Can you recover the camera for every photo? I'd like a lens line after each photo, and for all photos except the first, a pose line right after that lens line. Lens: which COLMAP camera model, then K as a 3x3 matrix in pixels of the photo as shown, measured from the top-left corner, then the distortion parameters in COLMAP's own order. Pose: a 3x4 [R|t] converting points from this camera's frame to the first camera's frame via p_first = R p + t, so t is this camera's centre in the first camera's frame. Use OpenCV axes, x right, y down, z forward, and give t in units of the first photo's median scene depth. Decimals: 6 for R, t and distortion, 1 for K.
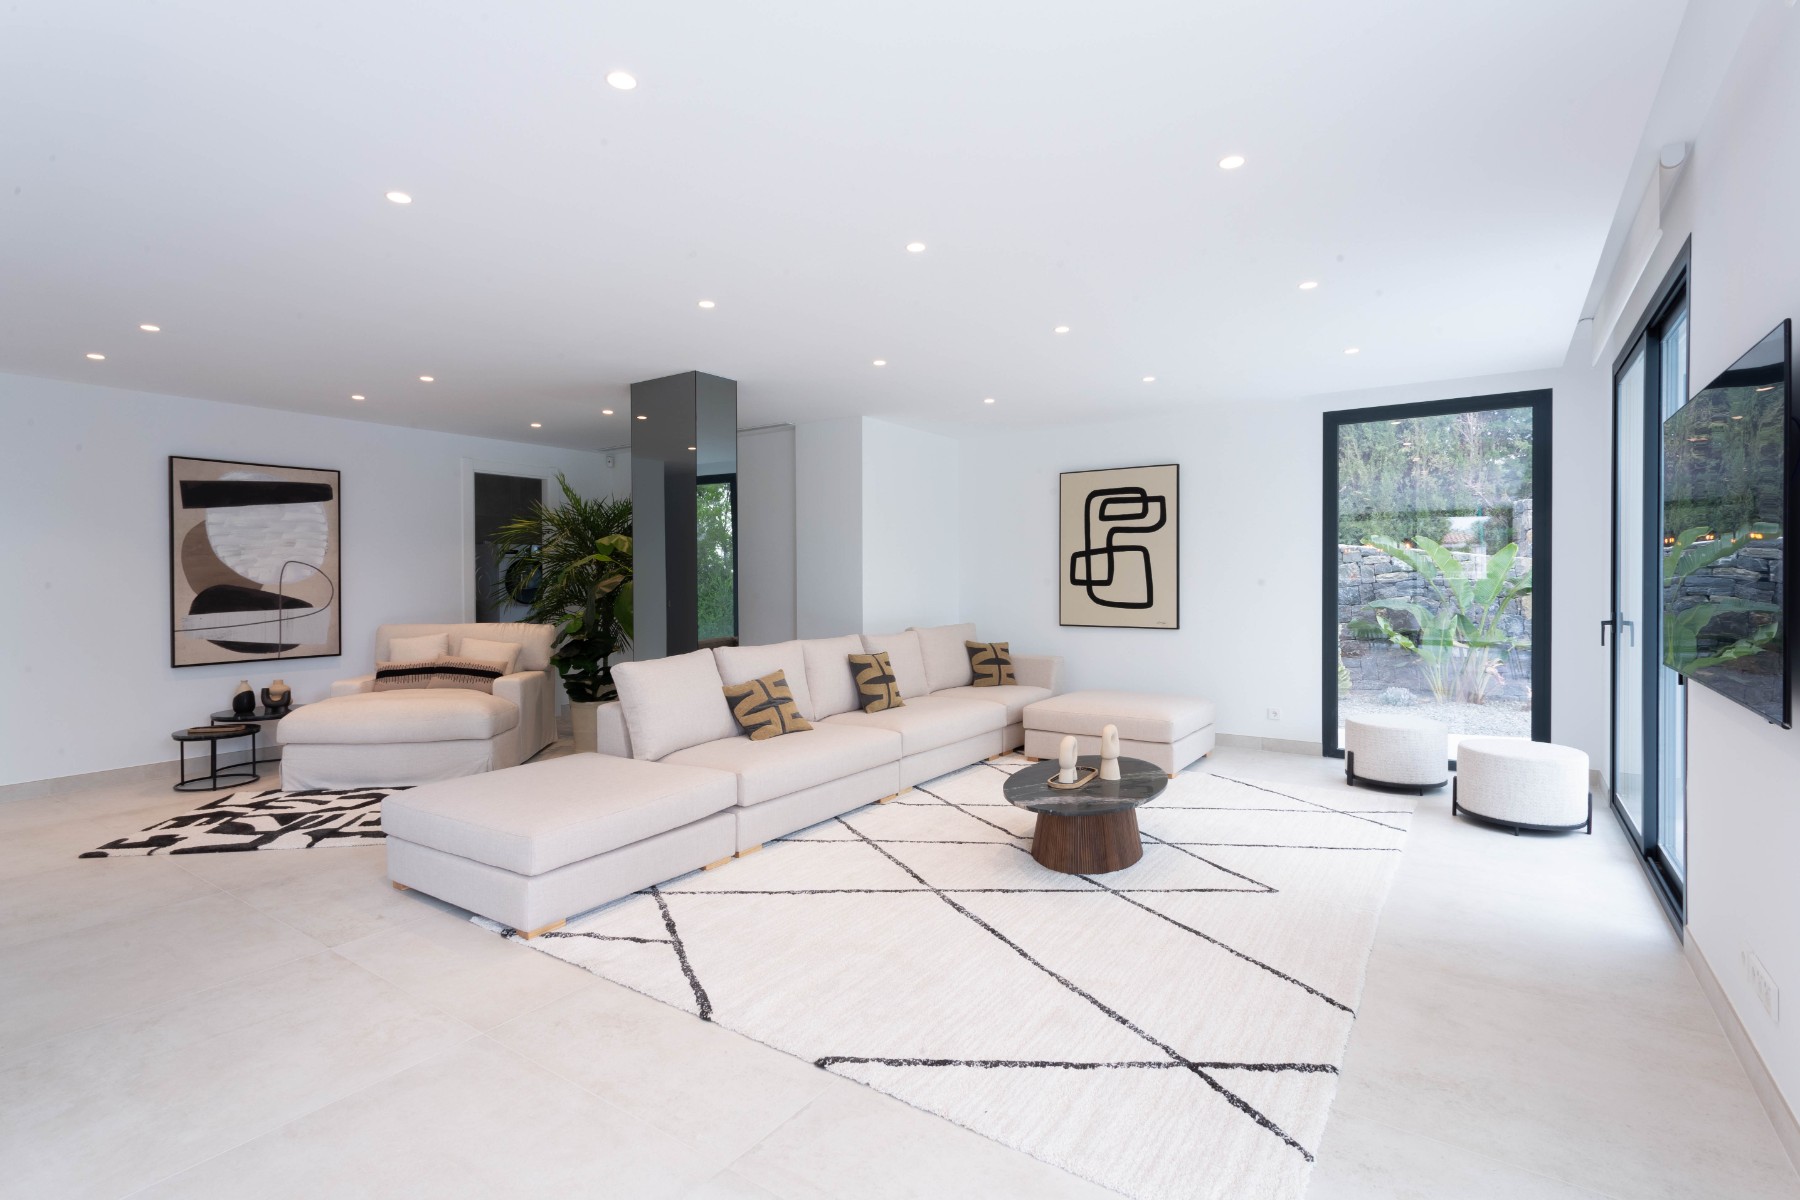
lens RADIAL K [[855.6, 0, 895.7], [0, 855.6, 586.1], [0, 0, 1]] dist [0.004465, 0.000600]
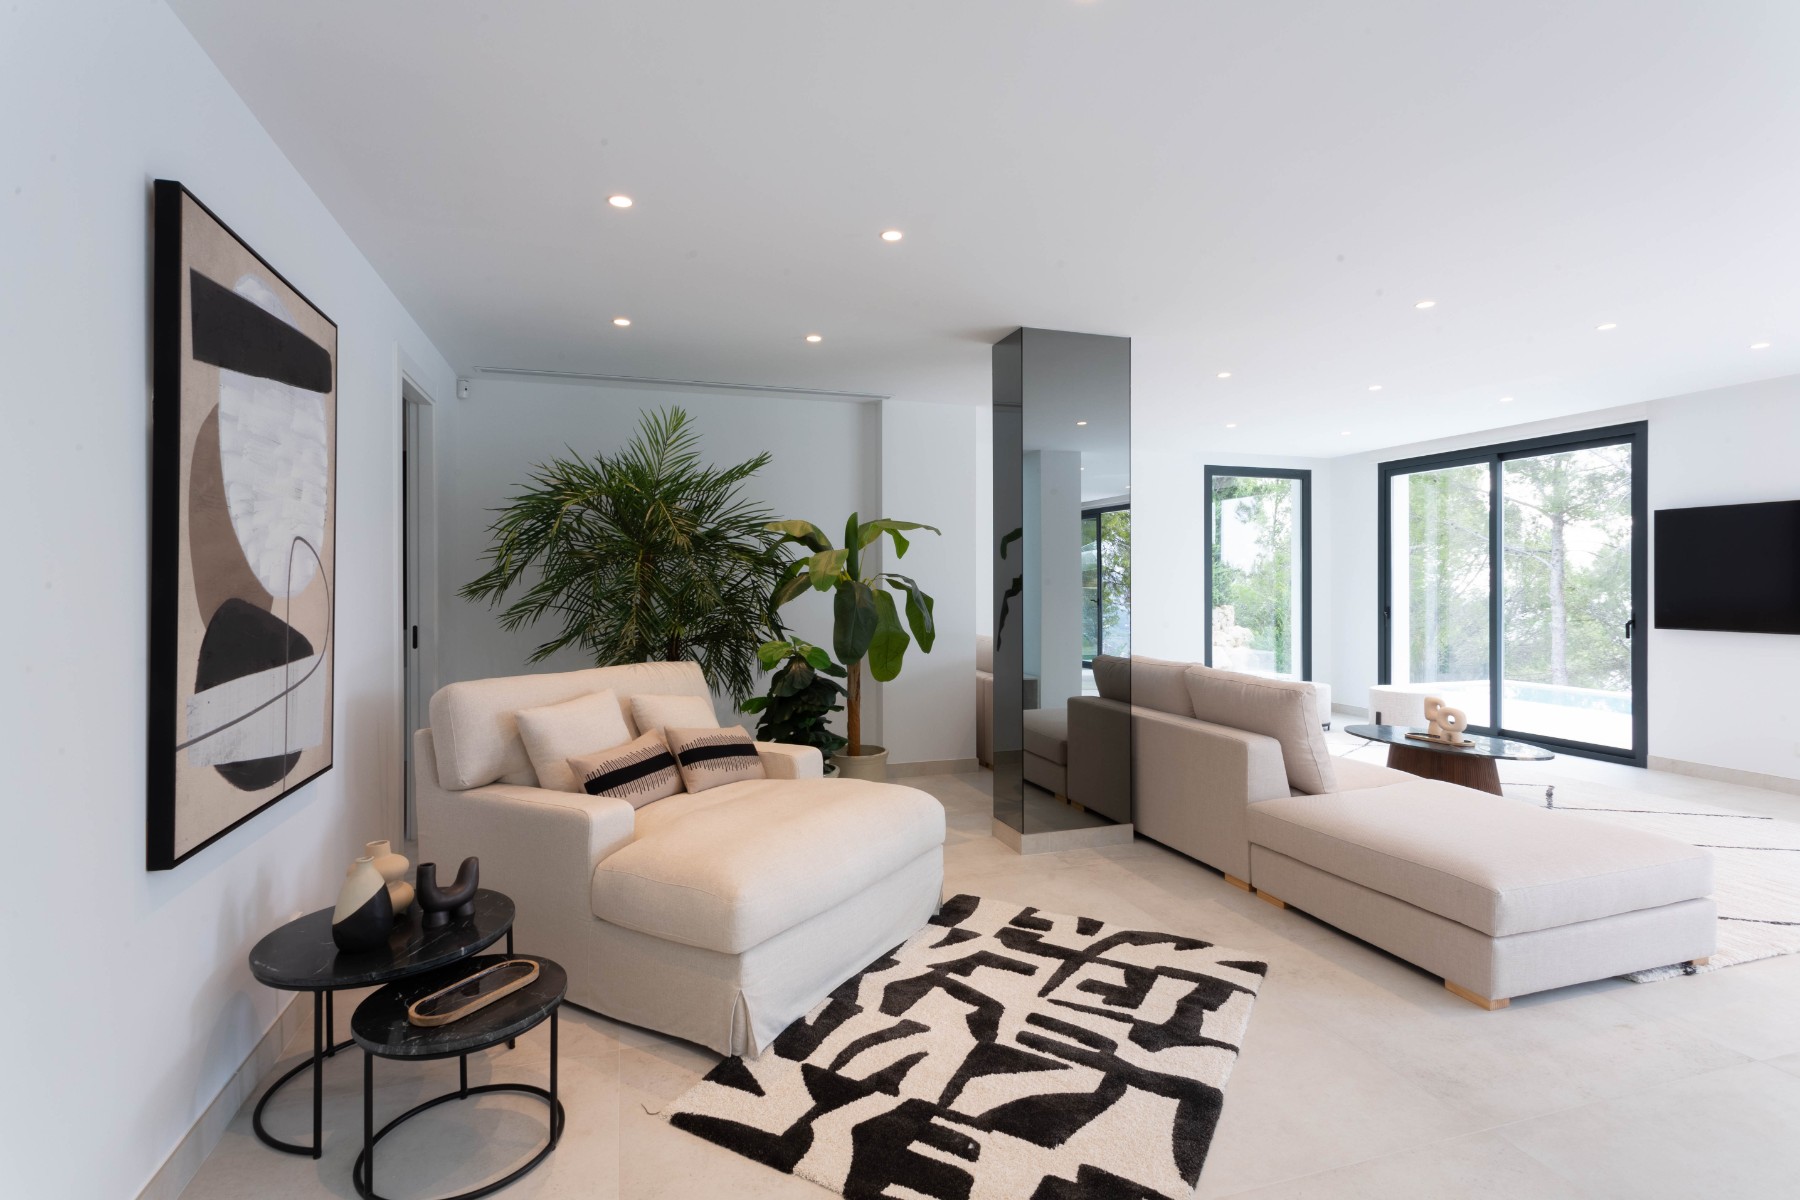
lens RADIAL K [[842.6, 0, 893.6], [0, 842.6, 586.3], [0, 0, 1]] dist [0.003153, 0.000876]
pose [[0.617018, 0.002186, 0.786946, -0.776921], [0.008146, 0.999925, -0.009164, -0.001833], [-0.786907, 0.012065, 0.616954, 0.508022]]
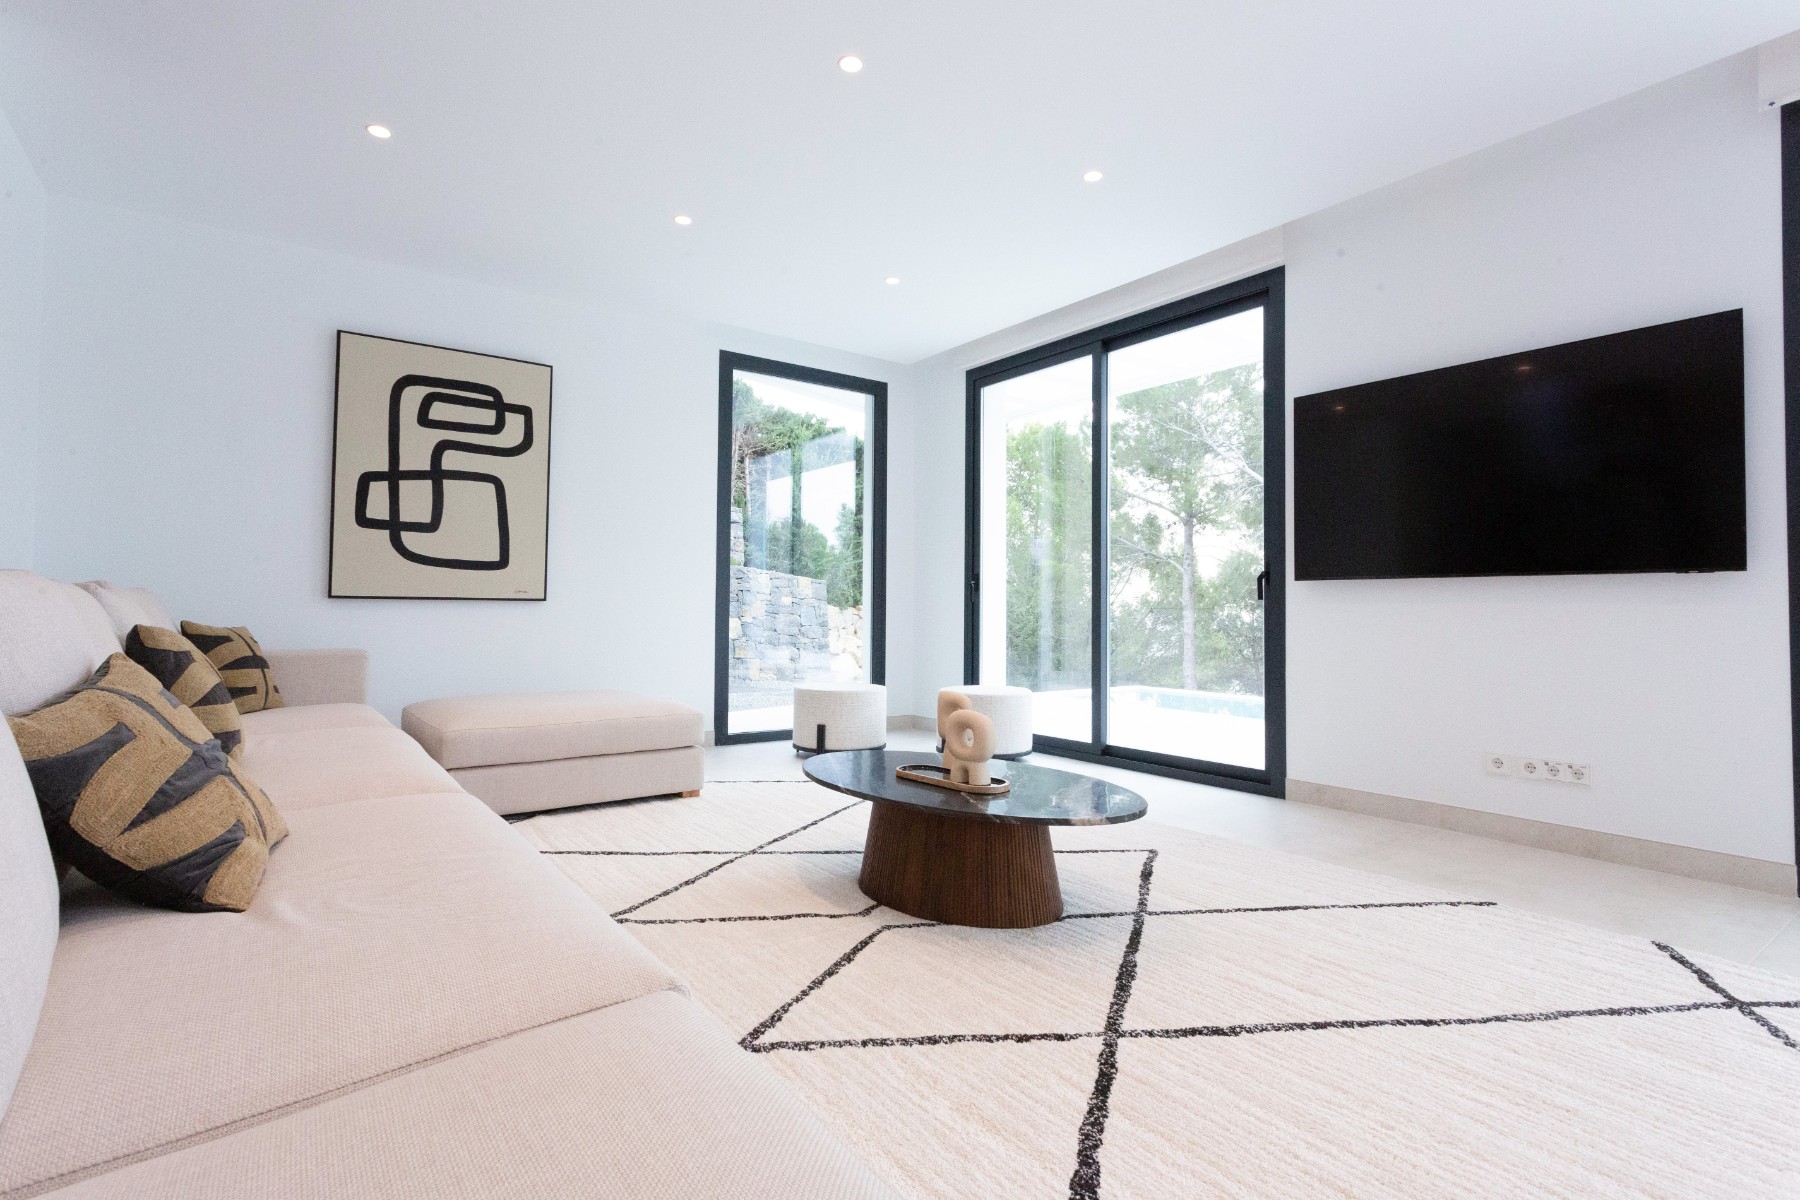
lens RADIAL K [[855.6, 0, 895.7], [0, 855.6, 586.1], [0, 0, 1]] dist [0.004465, 0.000600]
pose [[0.328055, 0.032885, 0.944086, -0.234960], [0.000703, 0.999385, -0.035055, 0.062674], [-0.944658, 0.012164, 0.327830, 0.492875]]
